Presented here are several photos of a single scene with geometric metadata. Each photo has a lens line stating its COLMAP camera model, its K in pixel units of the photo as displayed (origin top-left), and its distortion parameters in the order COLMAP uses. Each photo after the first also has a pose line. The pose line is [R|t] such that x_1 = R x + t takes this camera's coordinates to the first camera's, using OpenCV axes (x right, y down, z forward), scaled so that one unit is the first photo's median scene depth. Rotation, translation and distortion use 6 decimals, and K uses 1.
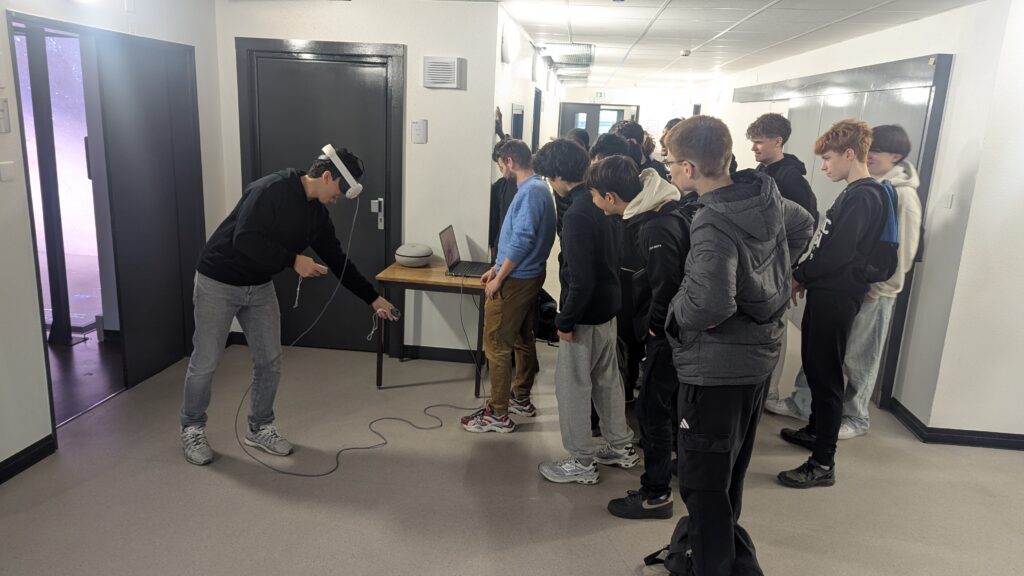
lens RADIAL K [[755.7, 0, 512.0], [0, 755.7, 288.0], [0, 0, 1]] dist [0.045461, -0.085194]
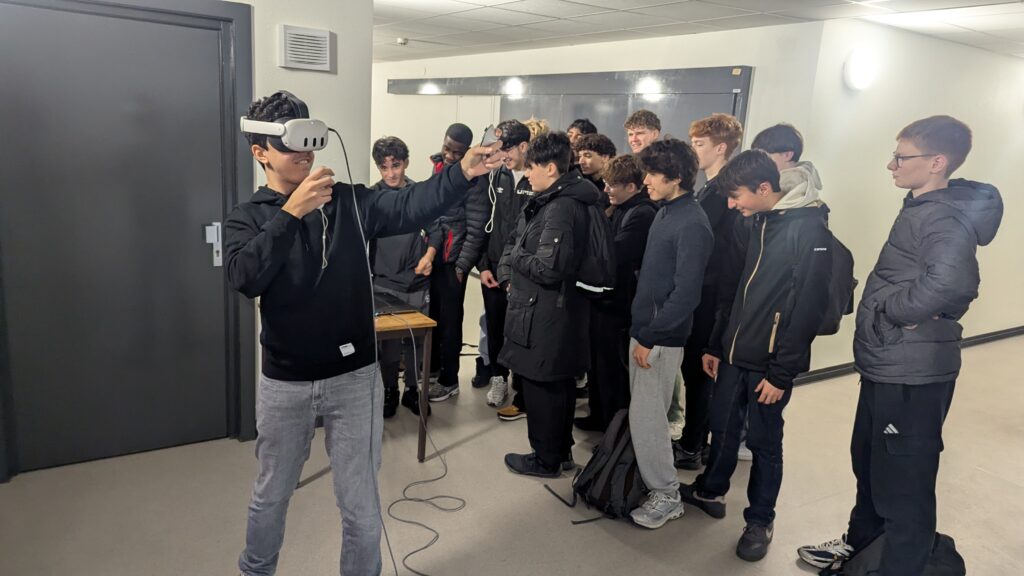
lens RADIAL K [[755.7, 0, 512.0], [0, 755.7, 288.0], [0, 0, 1]] dist [0.045461, -0.085194]
pose [[0.757966, -0.128908, 0.639430, -0.448530], [0.117158, 0.991241, 0.060955, -0.072735], [-0.641687, 0.028713, 0.766429, 0.303002]]
